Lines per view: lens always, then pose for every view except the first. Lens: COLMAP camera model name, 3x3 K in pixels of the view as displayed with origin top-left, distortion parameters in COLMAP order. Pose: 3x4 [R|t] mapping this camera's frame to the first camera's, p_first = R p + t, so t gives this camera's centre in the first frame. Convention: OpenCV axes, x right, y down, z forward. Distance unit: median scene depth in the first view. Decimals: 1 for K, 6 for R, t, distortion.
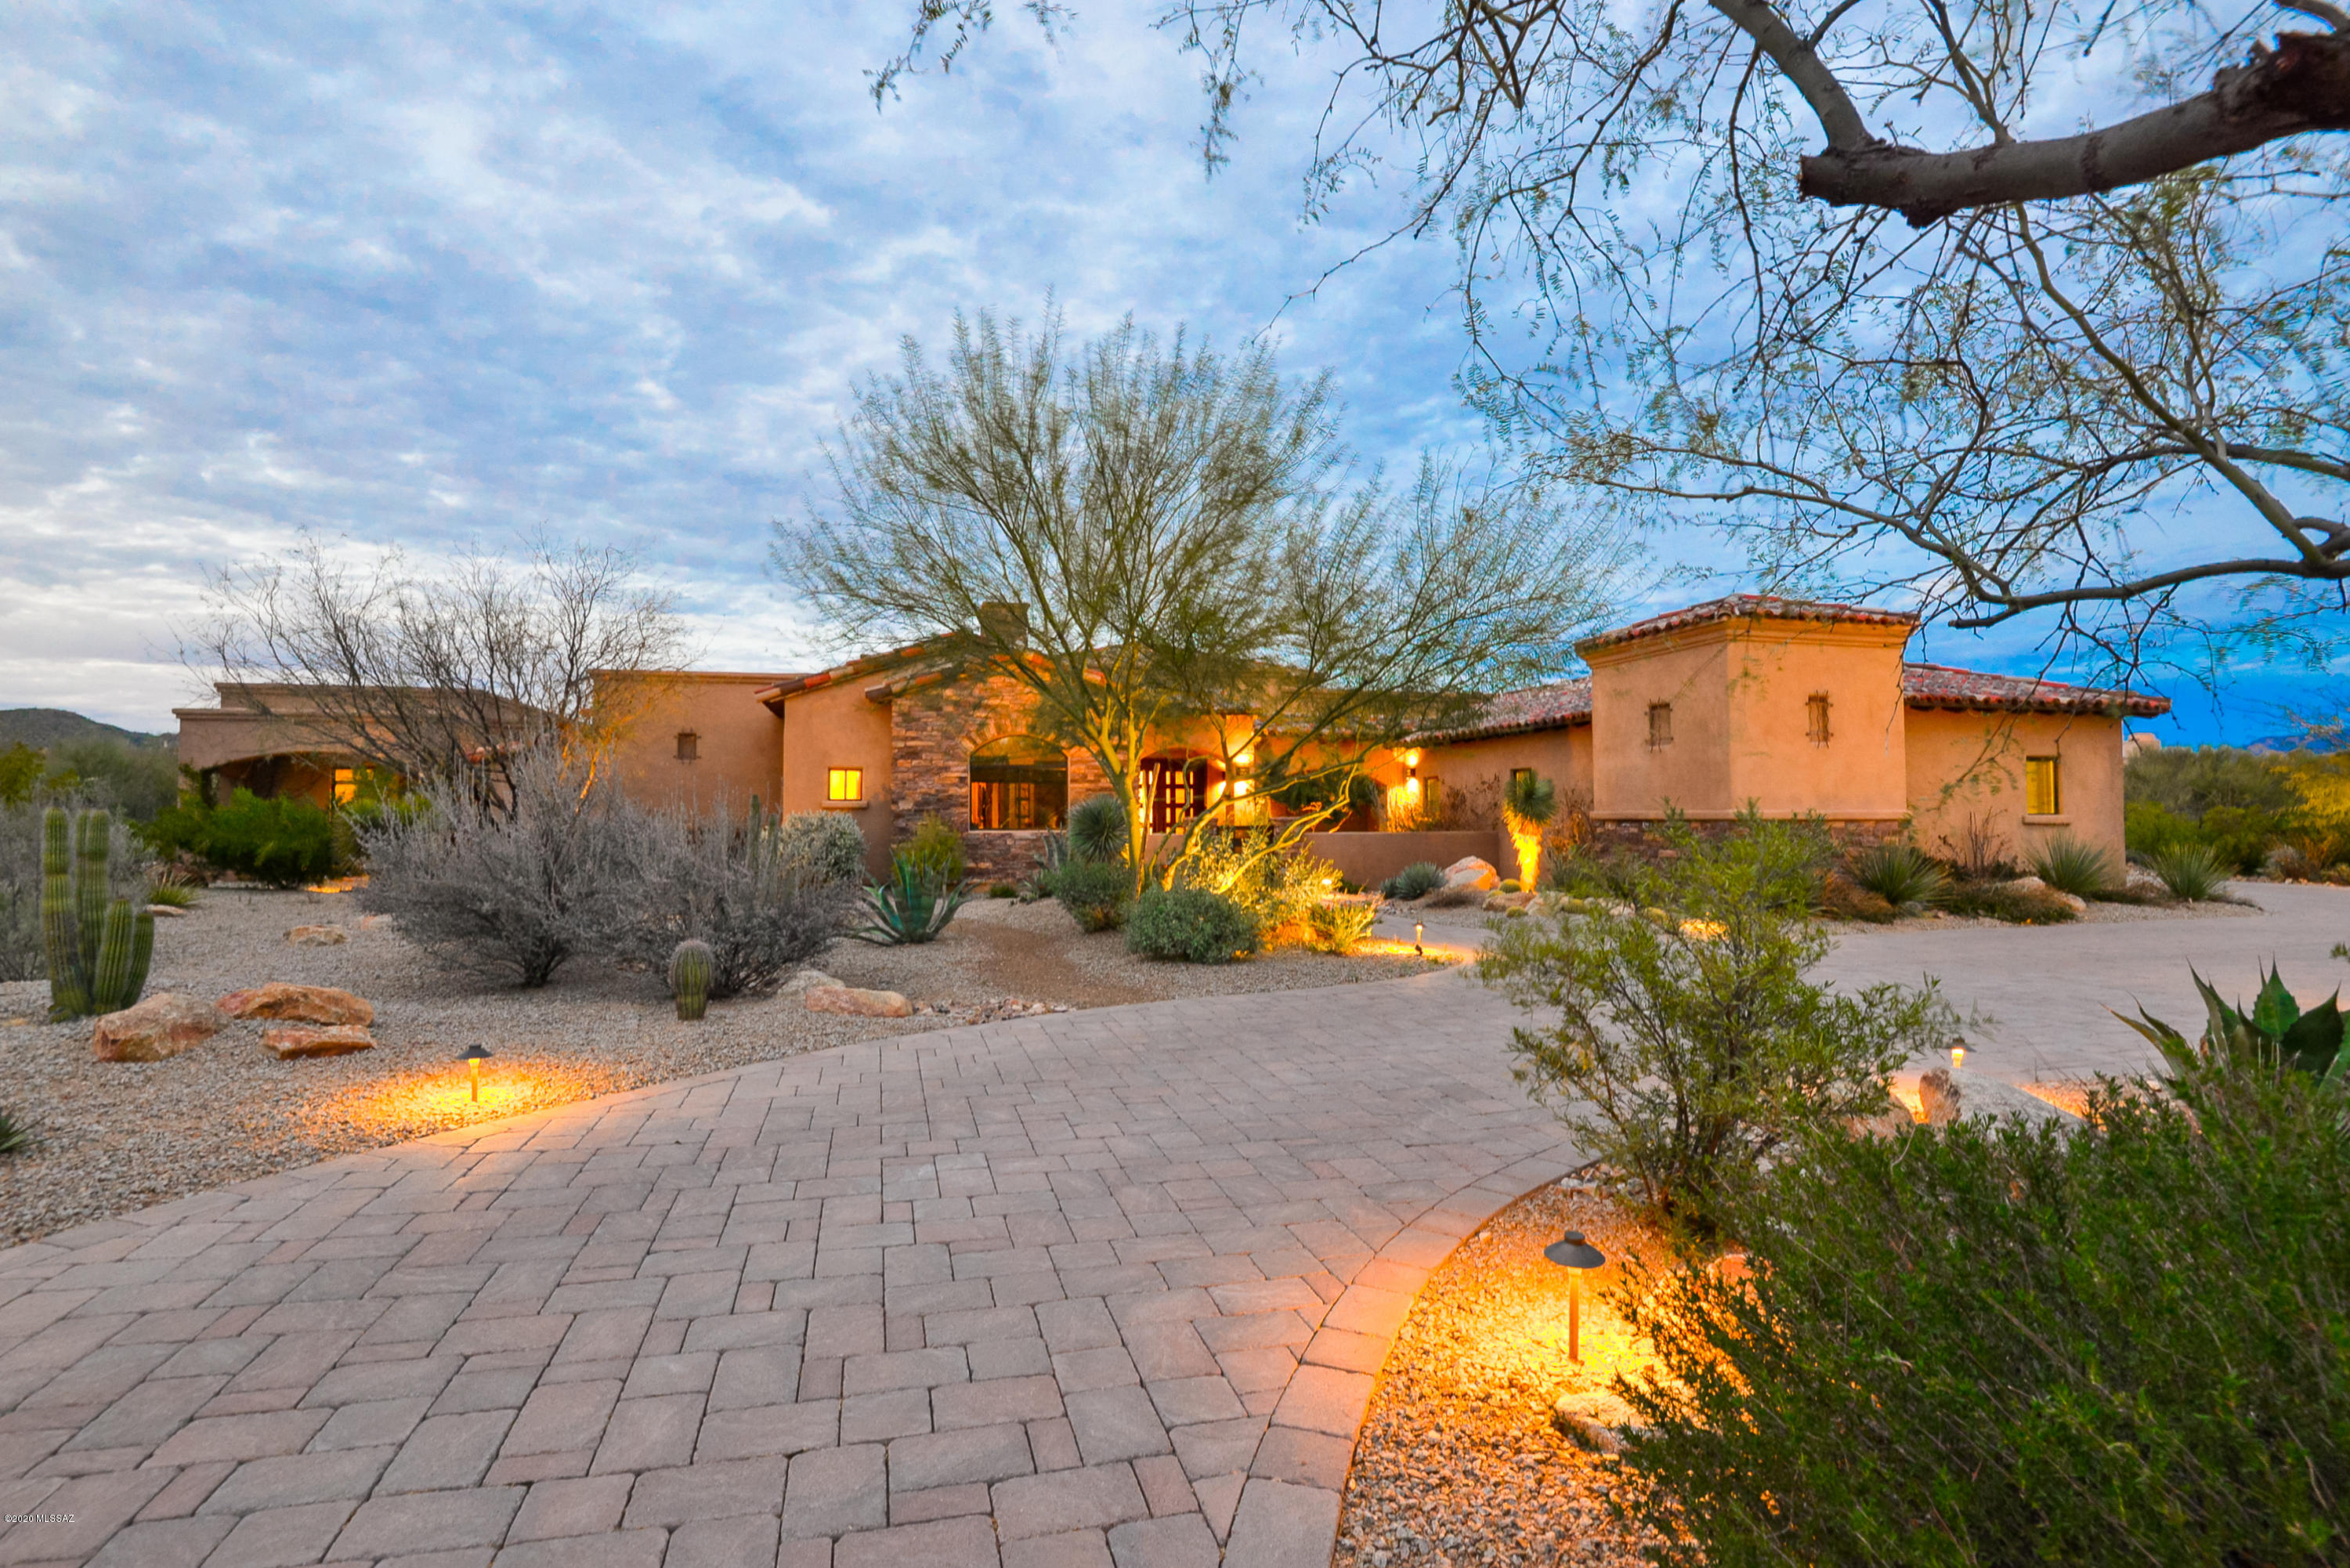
lens RADIAL K [[1071.6, 0, 1175.0], [0, 1071.6, 784.0], [0, 0, 1]] dist [-0.000767, -0.000083]
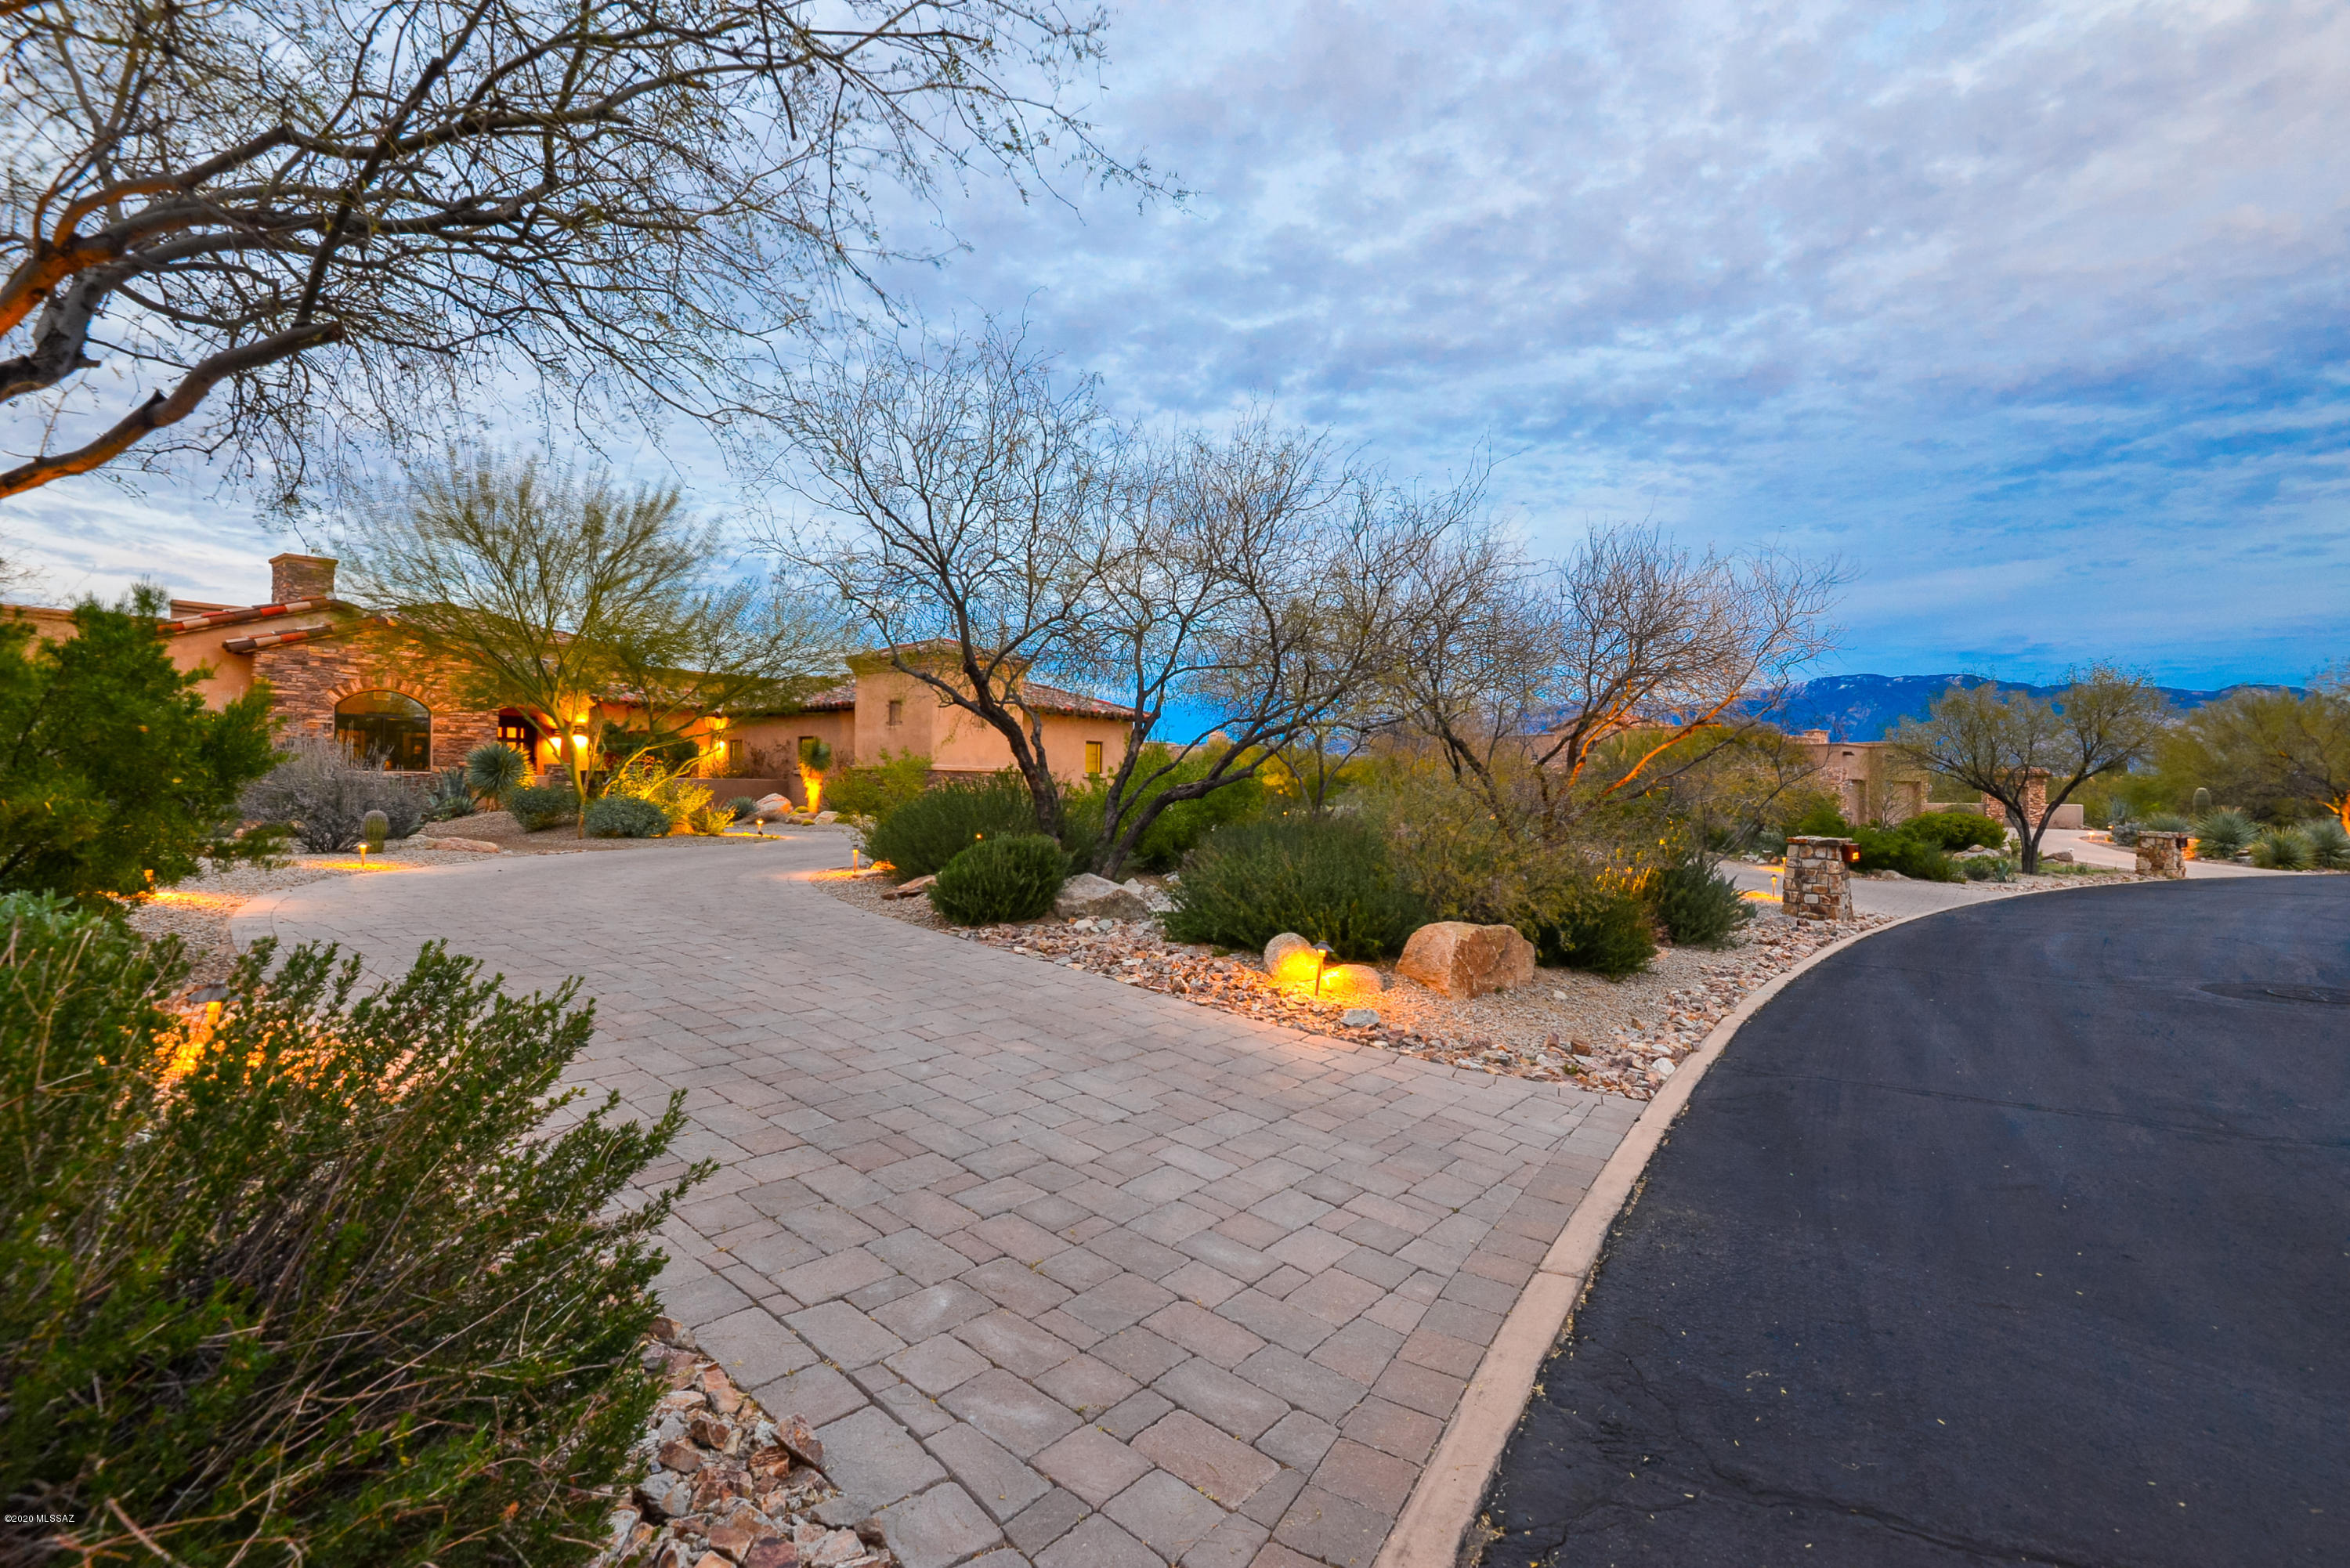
lens RADIAL K [[1071.6, 0, 1175.0], [0, 1071.6, 784.0], [0, 0, 1]] dist [-0.000767, -0.000083]
pose [[0.787537, 0.014673, 0.616093, -0.190876], [-0.032507, 0.999314, 0.017754, 0.008567], [-0.615410, -0.034009, 0.787473, -0.487511]]
